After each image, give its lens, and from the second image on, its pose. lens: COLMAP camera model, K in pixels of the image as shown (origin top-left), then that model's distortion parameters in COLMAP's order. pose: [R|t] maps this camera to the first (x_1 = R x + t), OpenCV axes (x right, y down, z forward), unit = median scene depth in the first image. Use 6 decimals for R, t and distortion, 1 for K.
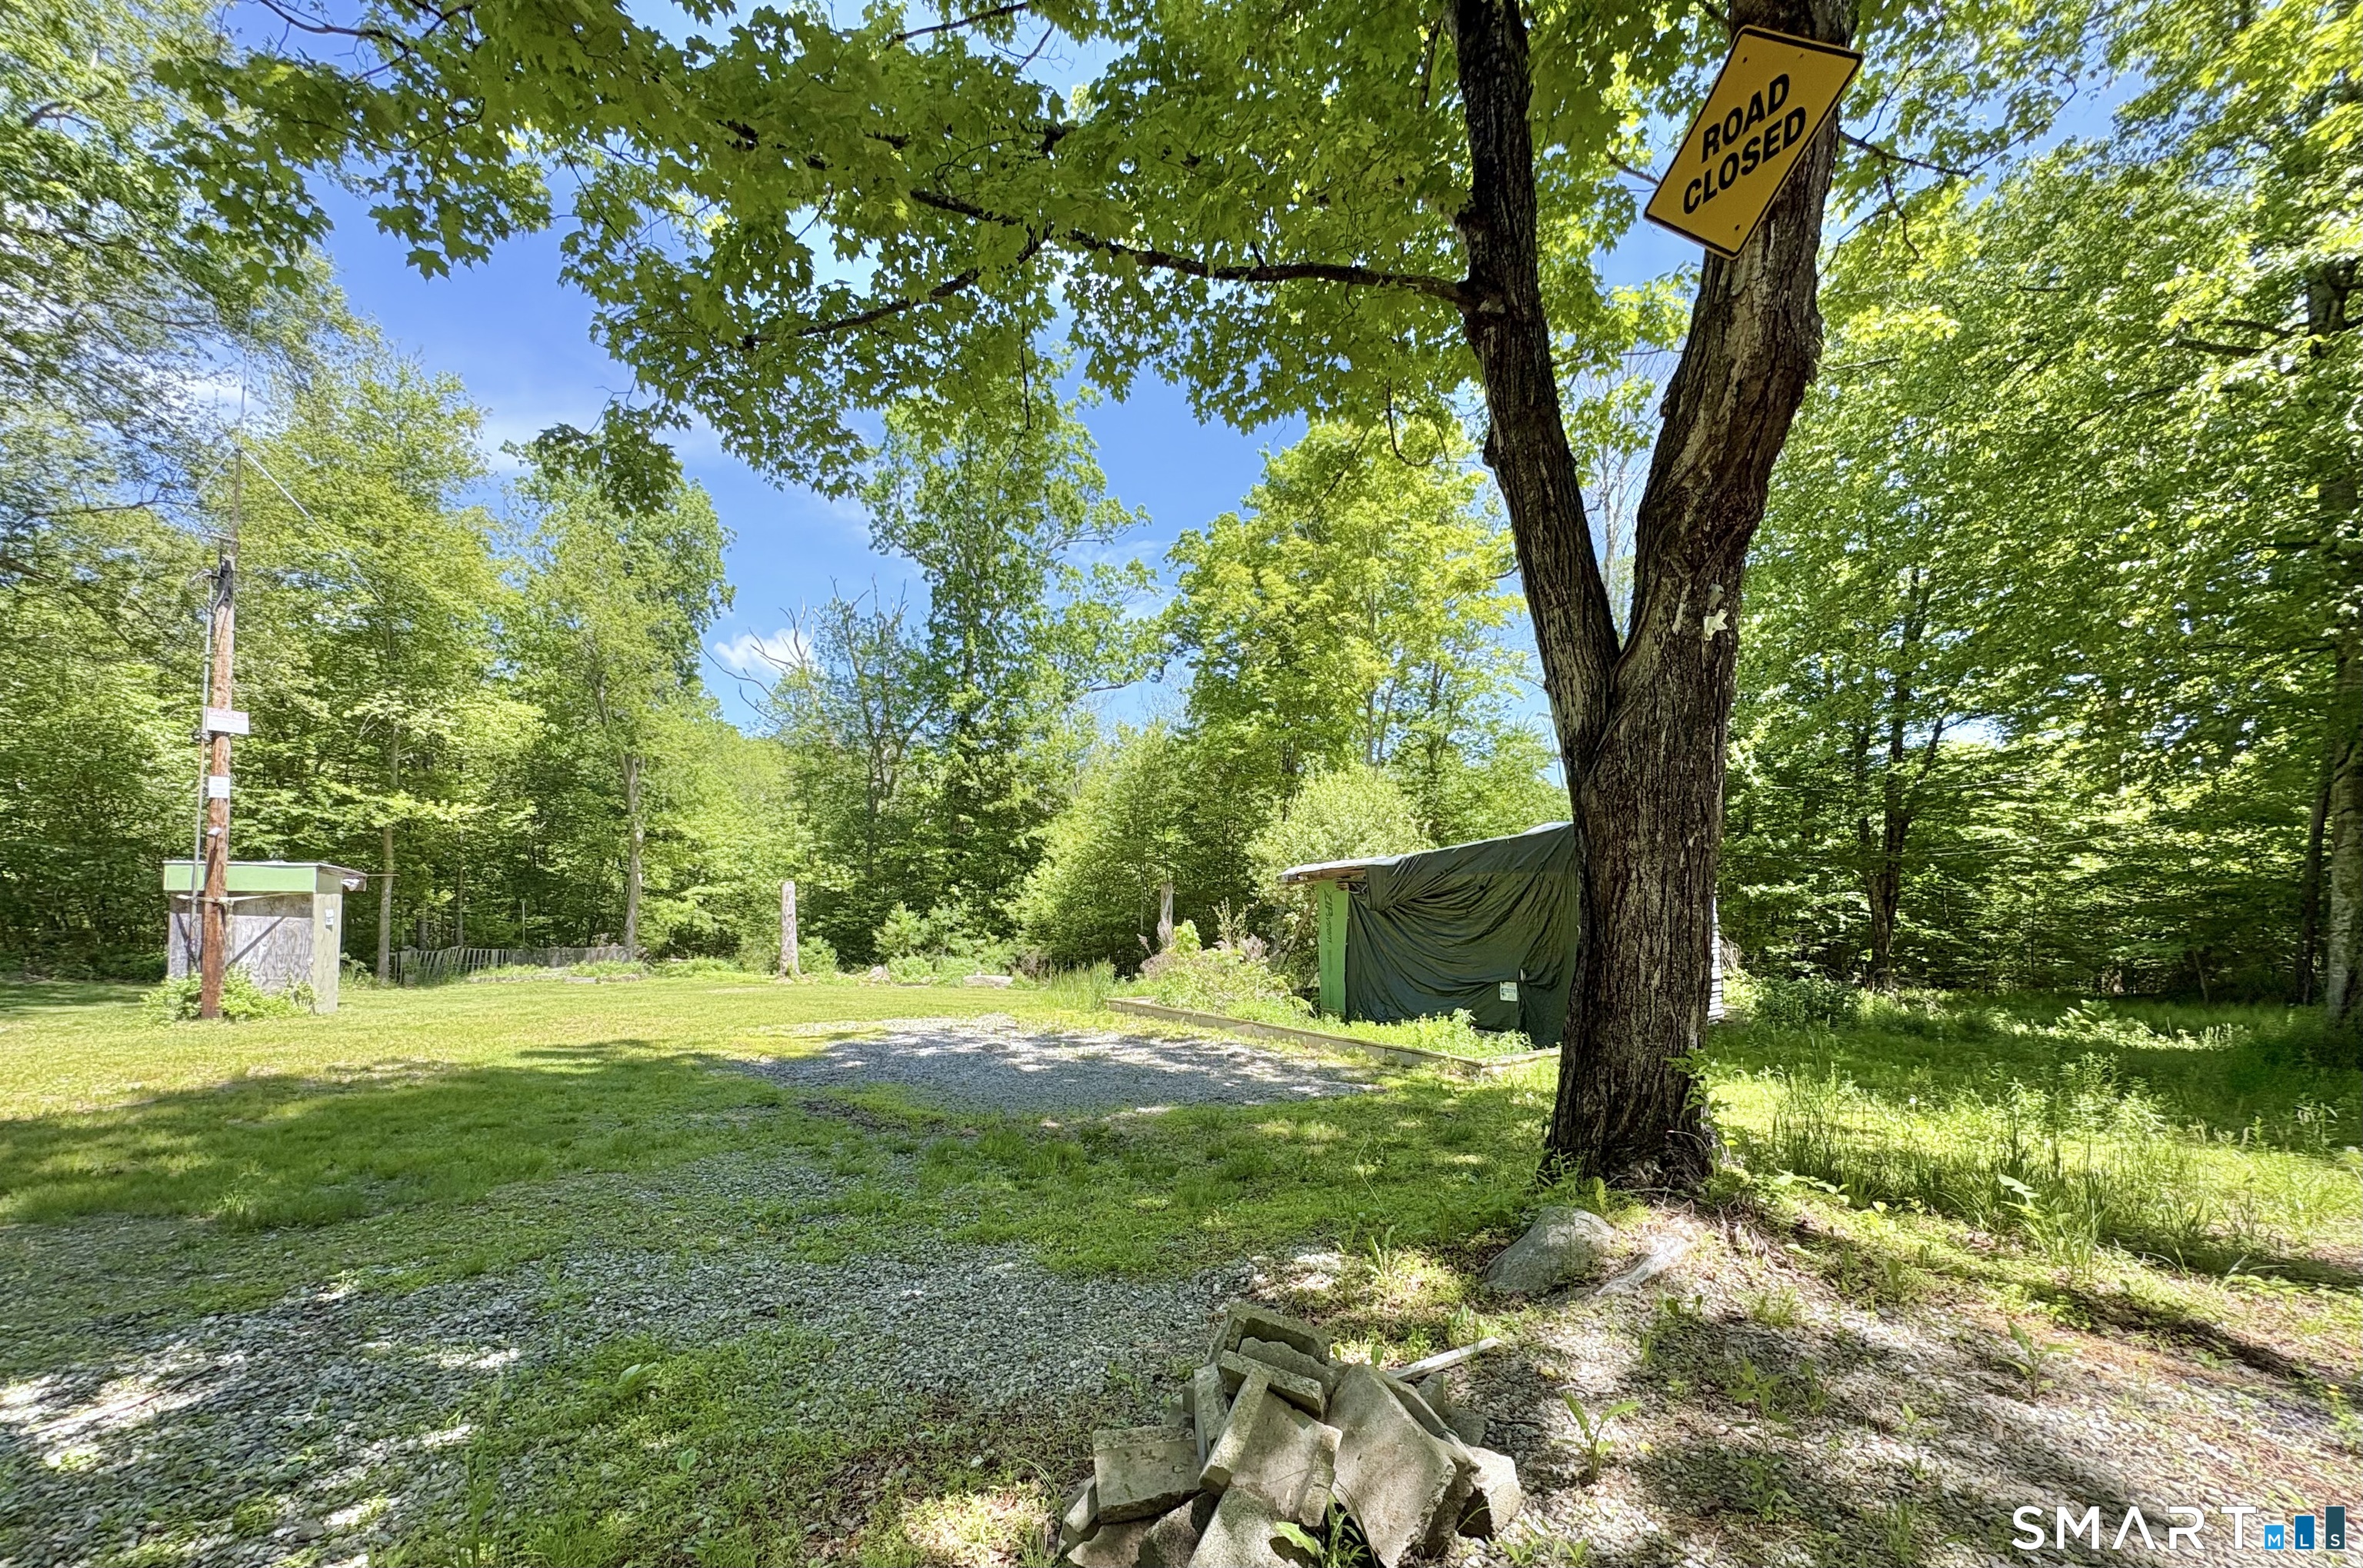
lens RADIAL K [[943.4, 0, 1182.9], [0, 943.4, 790.2], [0, 0, 1]] dist [-0.000180, 0.000069]
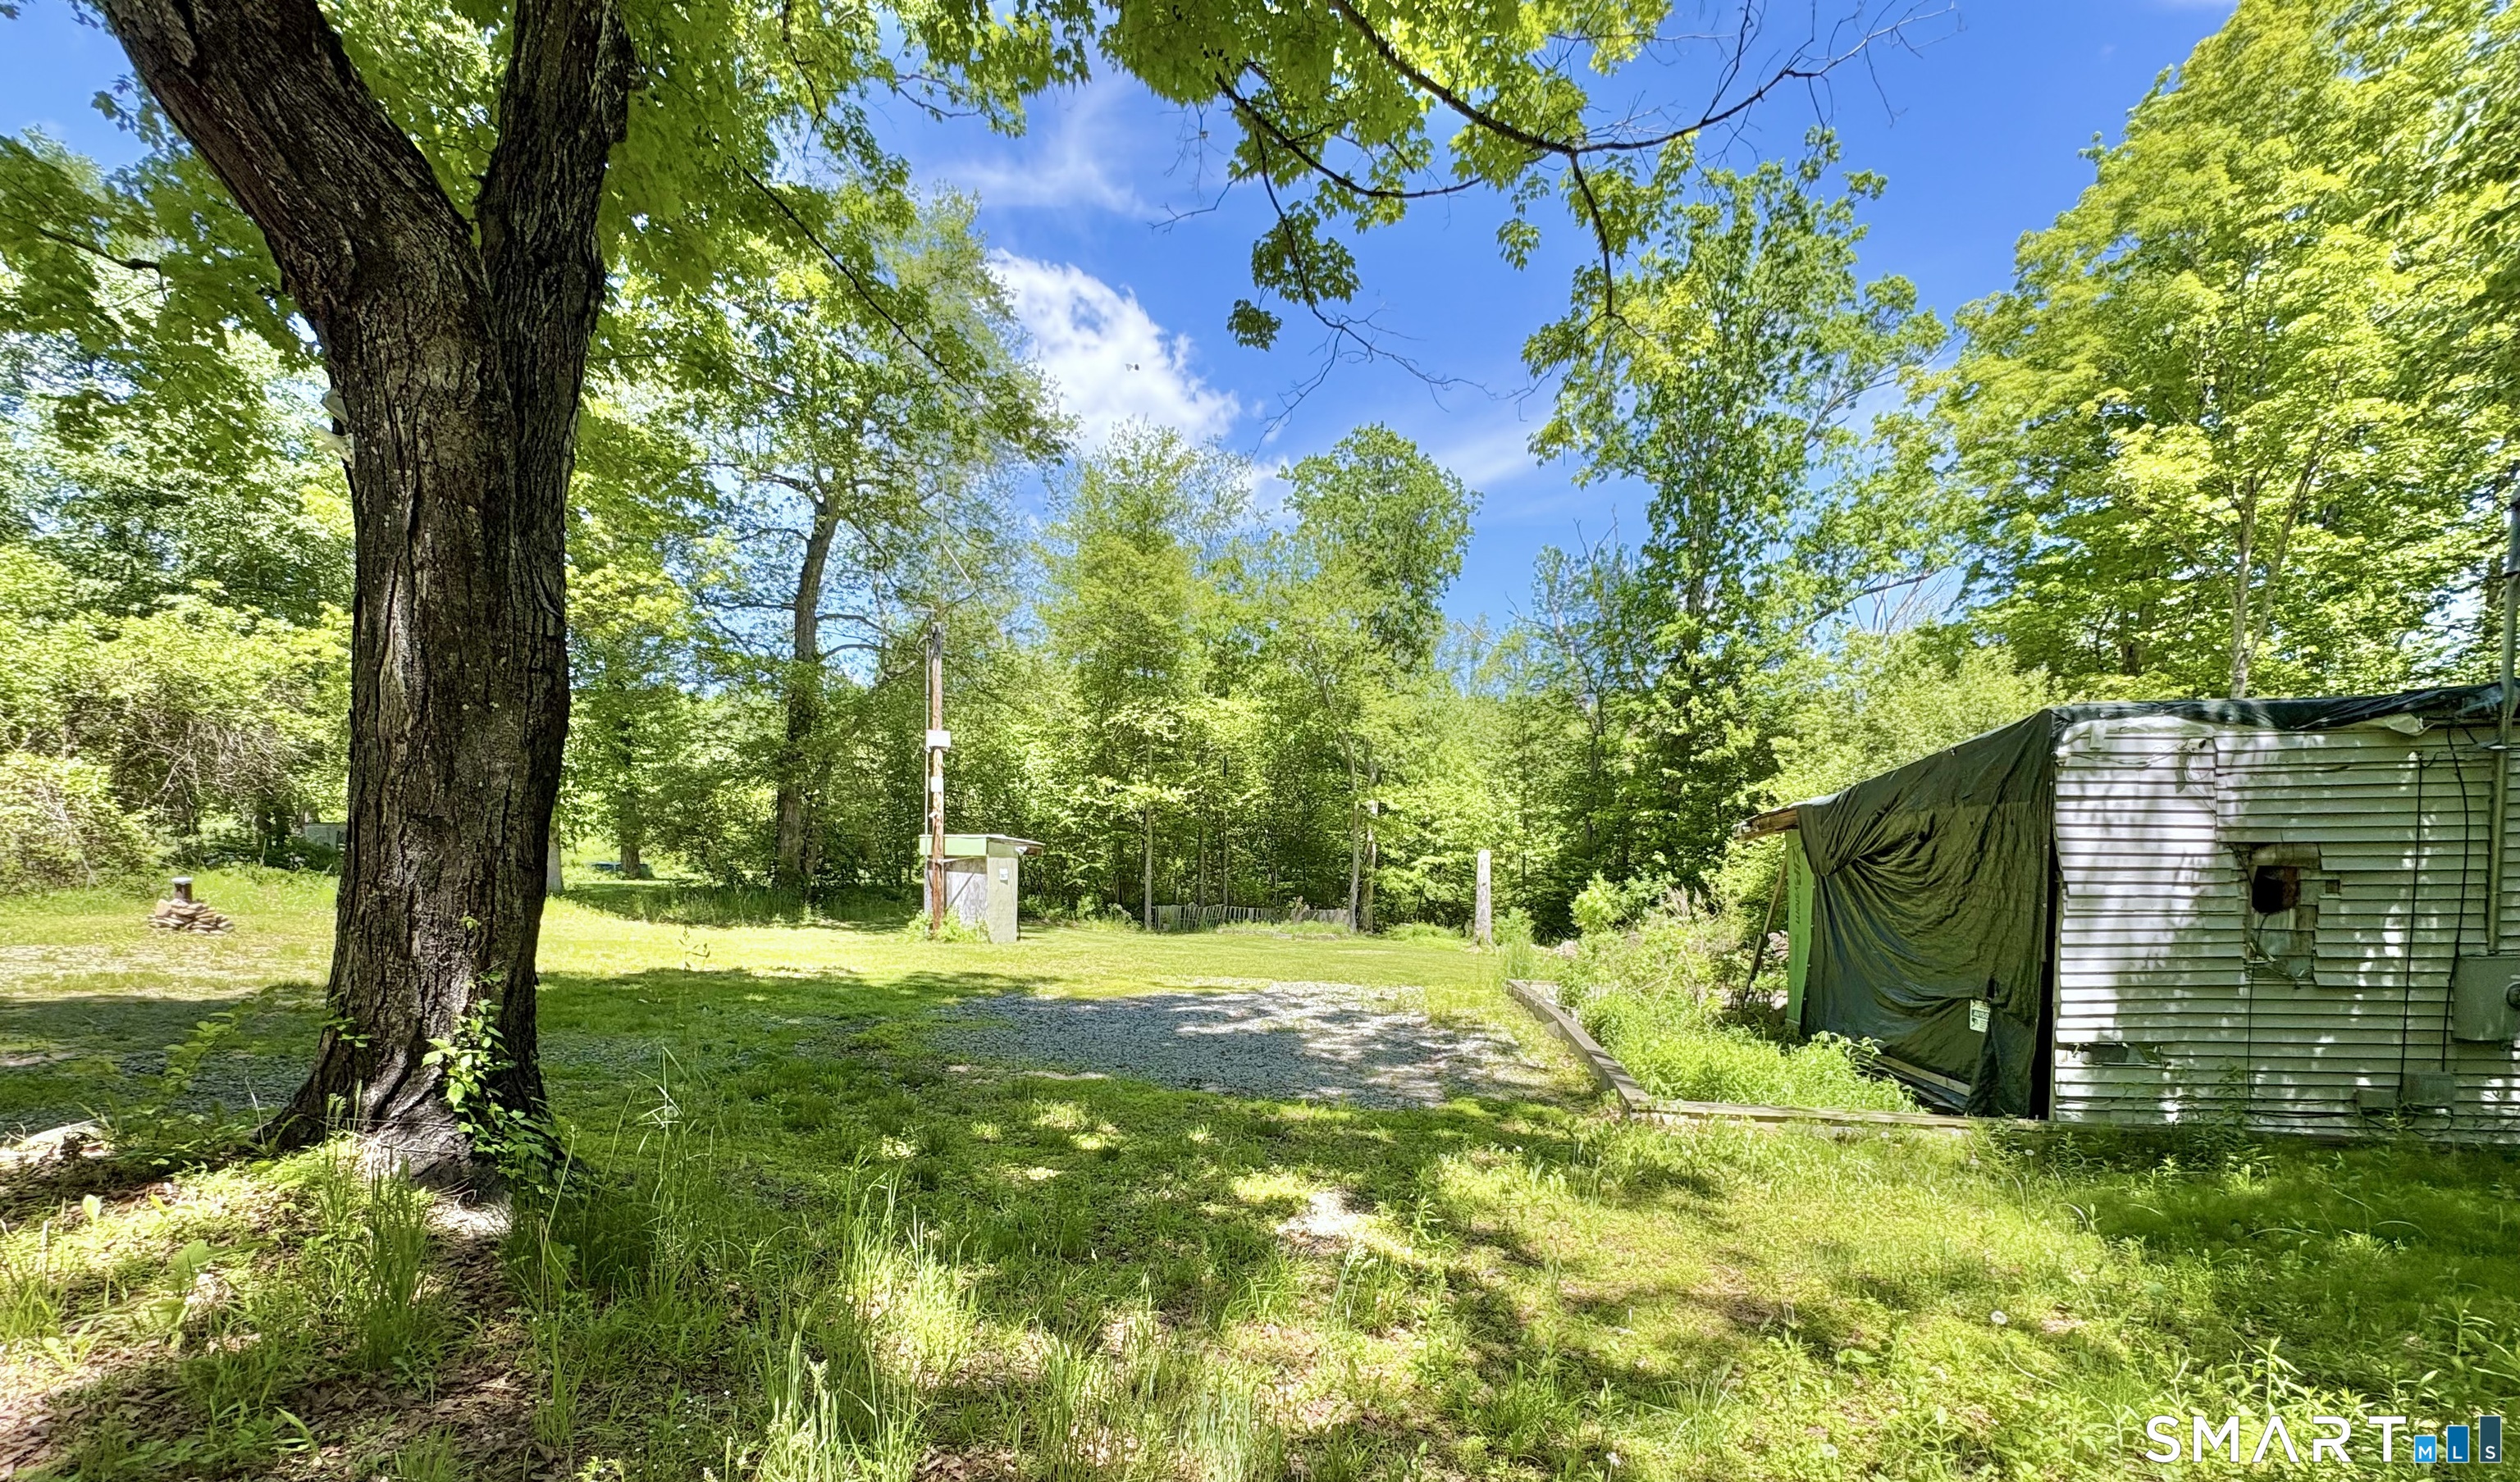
lens RADIAL K [[1012.7, 0, 1252.5], [0, 1012.7, 840.8], [0, 0, 1]] dist [0.000919, 0.000091]
pose [[0.690237, -0.016659, -0.723391, 0.173929], [0.075474, 0.995939, 0.049080, 0.017055], [0.719636, -0.088474, 0.688692, 0.103749]]
